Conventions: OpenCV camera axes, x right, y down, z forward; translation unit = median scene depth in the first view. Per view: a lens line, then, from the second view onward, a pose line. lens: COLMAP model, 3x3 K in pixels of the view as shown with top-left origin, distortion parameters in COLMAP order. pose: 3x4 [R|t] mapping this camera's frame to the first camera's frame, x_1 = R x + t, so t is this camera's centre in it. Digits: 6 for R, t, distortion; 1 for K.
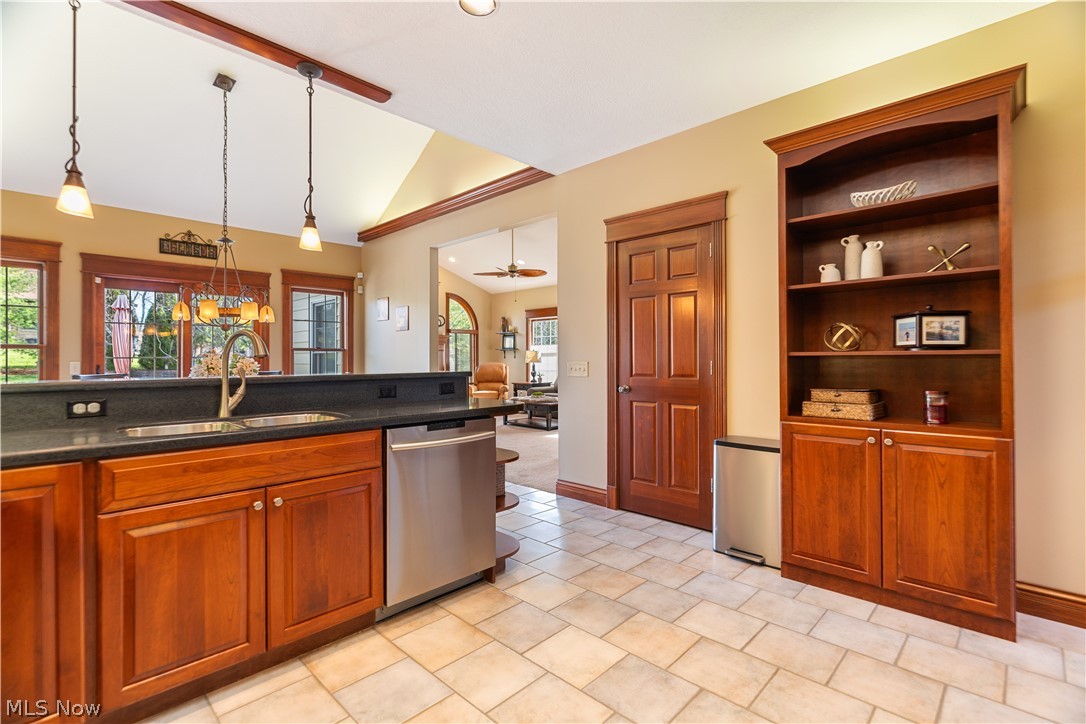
lens RADIAL K [[503.0, 0, 536.7], [0, 503.0, 357.2], [0, 0, 1]] dist [0.004136, 0.000111]
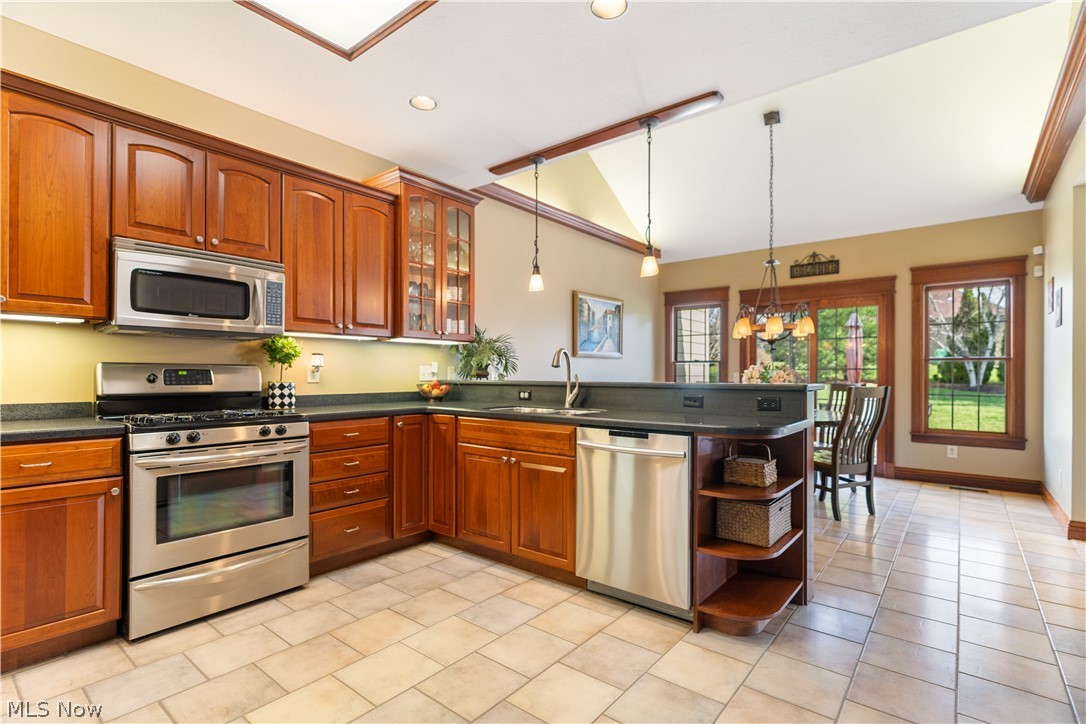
lens RADIAL K [[514.0, 0, 540.9], [0, 514.0, 370.7], [0, 0, 1]] dist [-0.004563, -0.000060]
pose [[0.093688, -0.000325, -0.995602, 0.844978], [-0.000989, 0.999999, -0.000420, 0.011193], [0.995601, 0.001024, 0.093688, 0.749339]]
